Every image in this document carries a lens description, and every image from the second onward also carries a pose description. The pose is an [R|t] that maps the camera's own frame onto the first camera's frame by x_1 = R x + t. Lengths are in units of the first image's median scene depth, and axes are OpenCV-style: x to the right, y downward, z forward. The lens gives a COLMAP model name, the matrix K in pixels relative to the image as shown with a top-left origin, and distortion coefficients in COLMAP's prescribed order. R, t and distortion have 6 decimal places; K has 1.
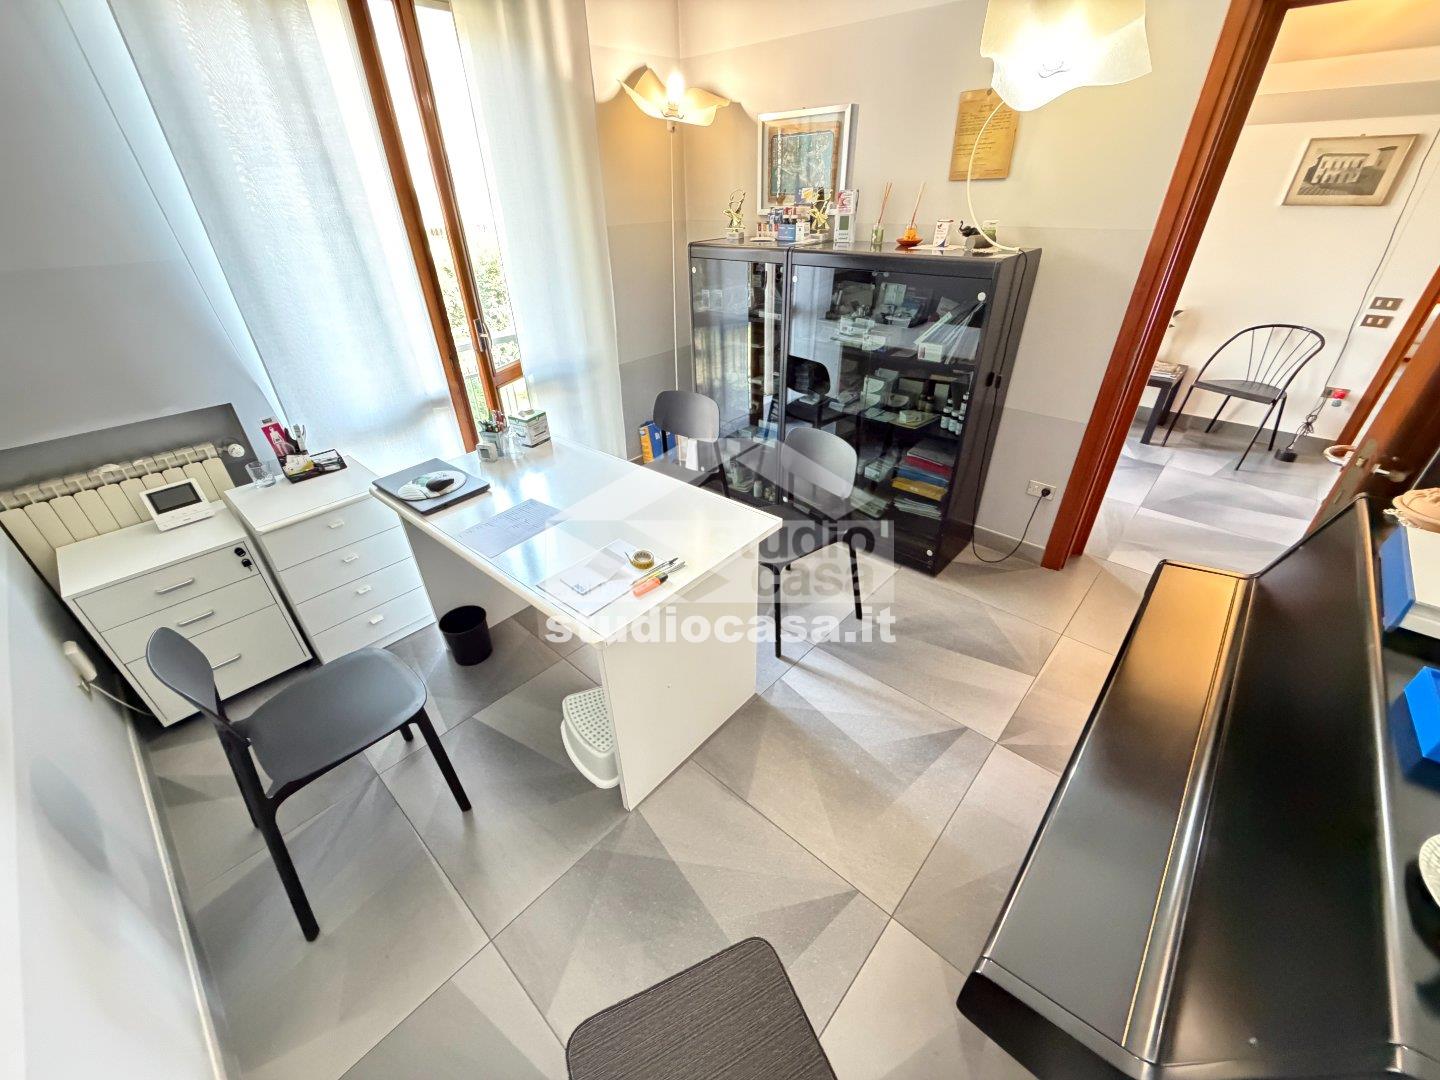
lens RADIAL K [[578.6, 0, 712.4], [0, 578.6, 534.9], [0, 0, 1]] dist [-0.001125, 0.000442]
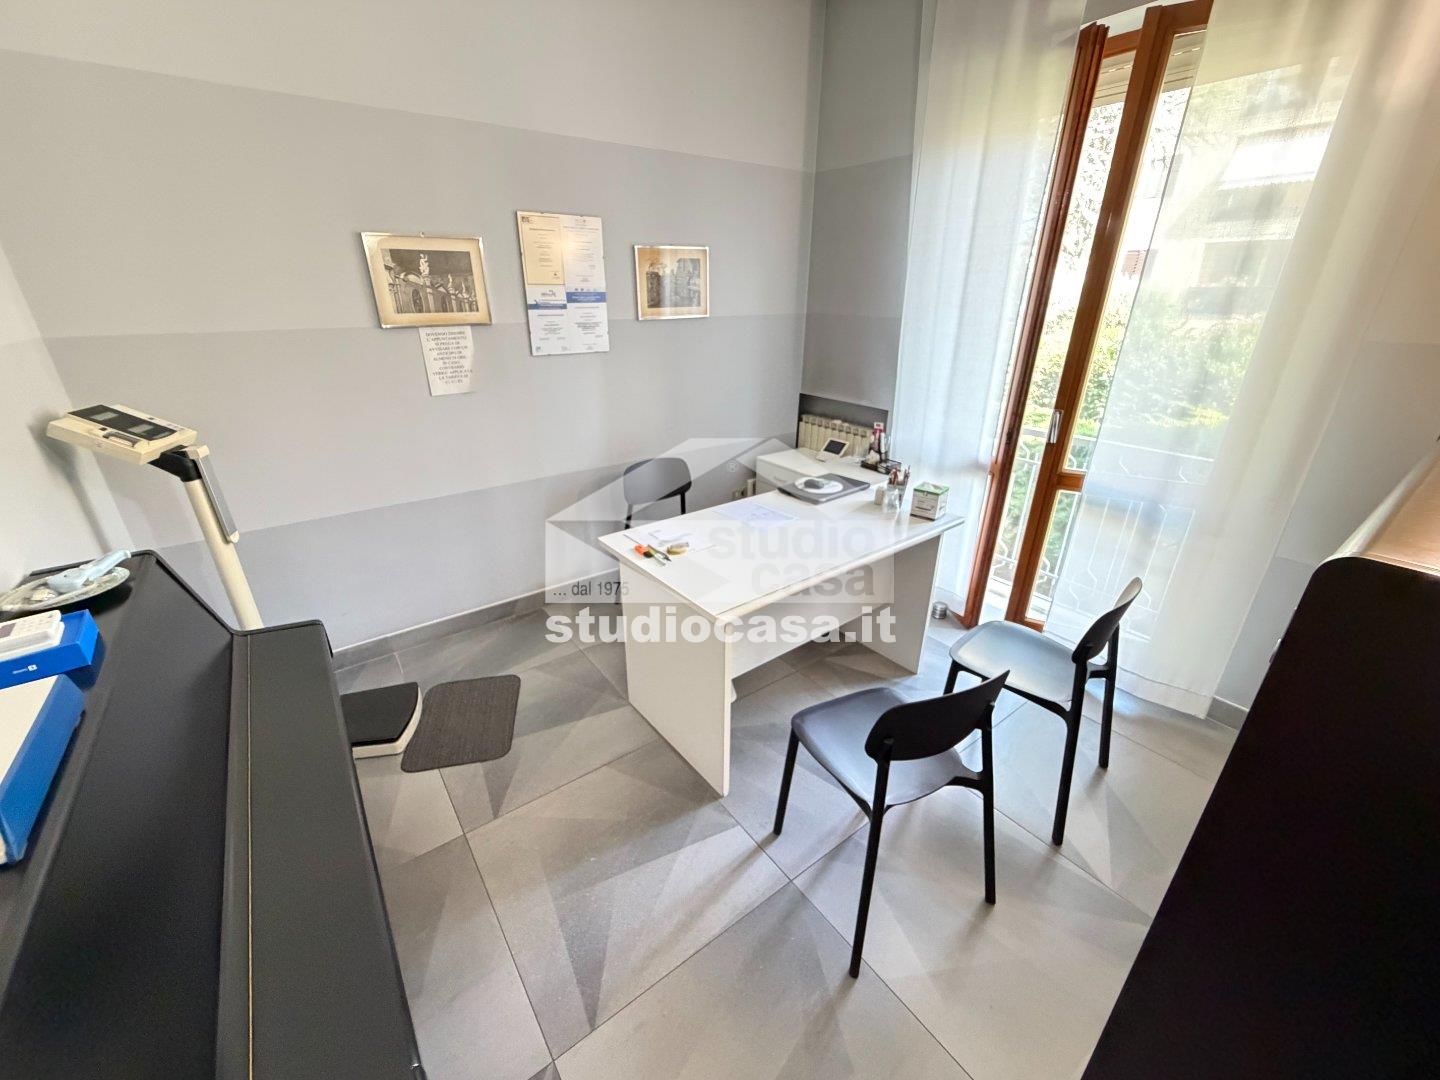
lens RADIAL K [[578.6, 0, 708.7], [0, 578.6, 546.2], [0, 0, 1]] dist [-0.001125, 0.000442]
pose [[-0.195017, 0.418799, -0.886891, 1.110297], [-0.508182, 0.730263, 0.456581, -0.647618], [0.838880, 0.539743, 0.070412, 1.090418]]
